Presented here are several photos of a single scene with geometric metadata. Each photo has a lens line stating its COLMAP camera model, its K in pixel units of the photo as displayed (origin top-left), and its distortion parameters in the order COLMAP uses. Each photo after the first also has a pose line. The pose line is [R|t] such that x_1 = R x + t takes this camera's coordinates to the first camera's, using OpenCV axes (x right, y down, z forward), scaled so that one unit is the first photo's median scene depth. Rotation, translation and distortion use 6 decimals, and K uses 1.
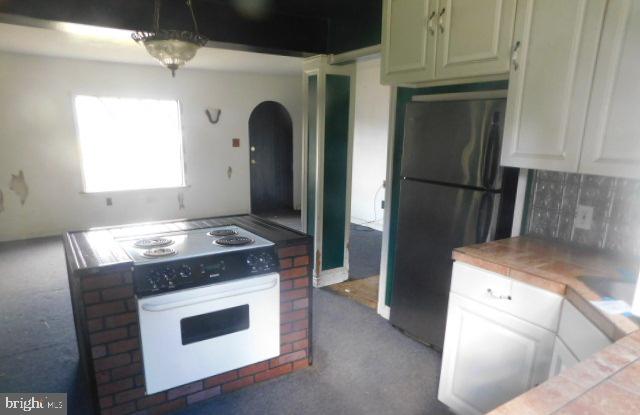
lens RADIAL K [[429.9, 0, 318.8], [0, 429.9, 239.5], [0, 0, 1]] dist [-0.071631, 0.067492]
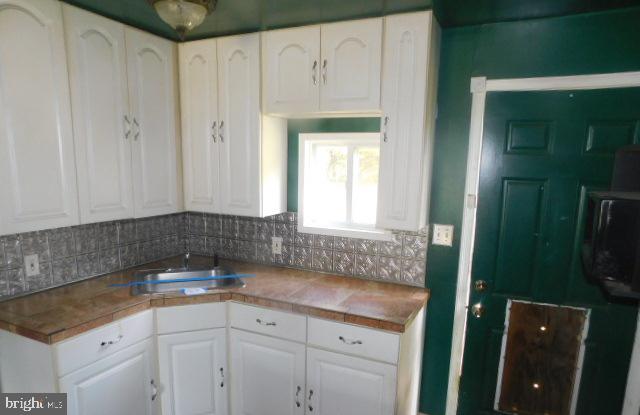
lens RADIAL K [[429.9, 0, 318.8], [0, 429.9, 239.5], [0, 0, 1]] dist [-0.071631, 0.067492]
pose [[-0.505877, -0.182753, 0.843024, -0.730424], [0.197639, 0.926746, 0.319500, -0.360590], [-0.839659, 0.328242, -0.432700, 0.943732]]
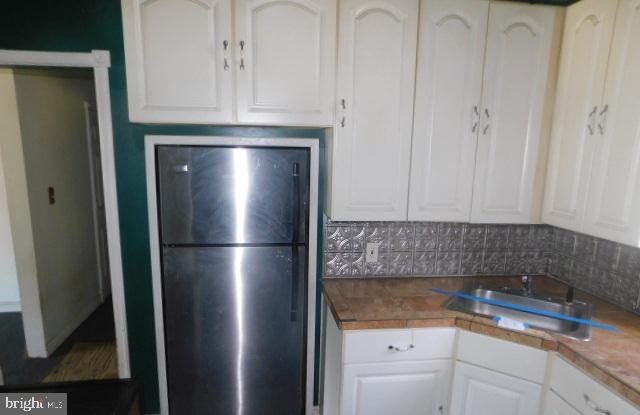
lens RADIAL K [[429.9, 0, 318.8], [0, 429.9, 239.5], [0, 0, 1]] dist [-0.071631, 0.067492]
pose [[0.424426, -0.185698, 0.886216, -0.534103], [0.210421, 0.972177, 0.102935, -0.275372], [-0.880673, 0.142790, 0.451692, 0.673152]]
